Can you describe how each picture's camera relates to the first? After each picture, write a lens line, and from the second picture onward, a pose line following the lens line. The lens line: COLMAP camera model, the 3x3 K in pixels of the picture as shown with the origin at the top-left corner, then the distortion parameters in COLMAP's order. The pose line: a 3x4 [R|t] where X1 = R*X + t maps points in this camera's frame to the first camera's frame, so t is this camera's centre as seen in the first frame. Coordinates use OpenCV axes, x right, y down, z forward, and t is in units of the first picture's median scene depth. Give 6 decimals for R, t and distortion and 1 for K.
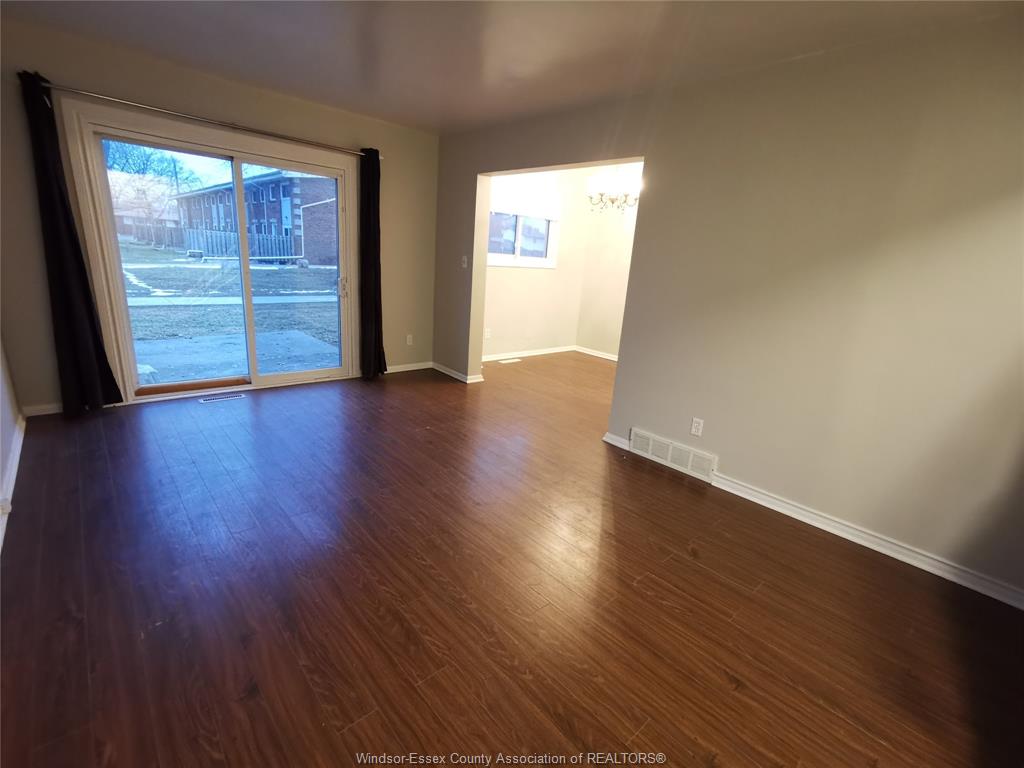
lens RADIAL K [[474.7, 0, 511.9], [0, 474.7, 380.1], [0, 0, 1]] dist [-0.001101, 0.000940]
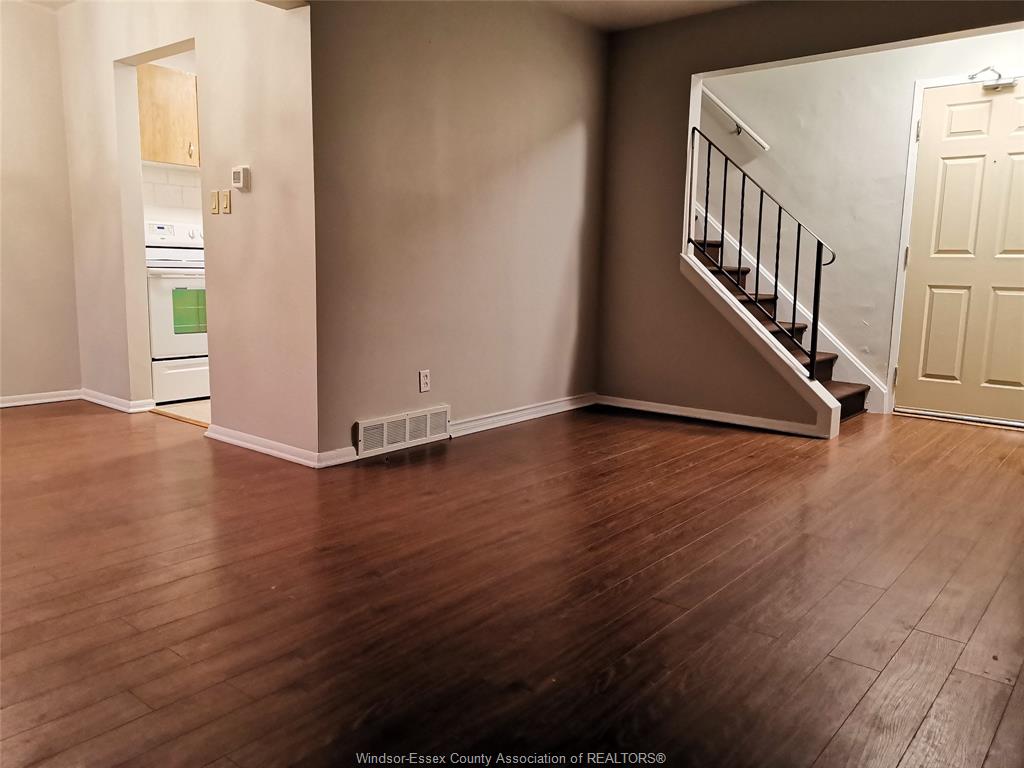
lens RADIAL K [[785.2, 0, 512.0], [0, 785.2, 384.0], [0, 0, 1]] dist [0.053340, -0.044659]
pose [[-0.145681, -0.225433, 0.963305, -0.872805], [0.228789, 0.939622, 0.254490, -0.191379], [-0.962514, 0.257468, -0.085308, 0.928091]]
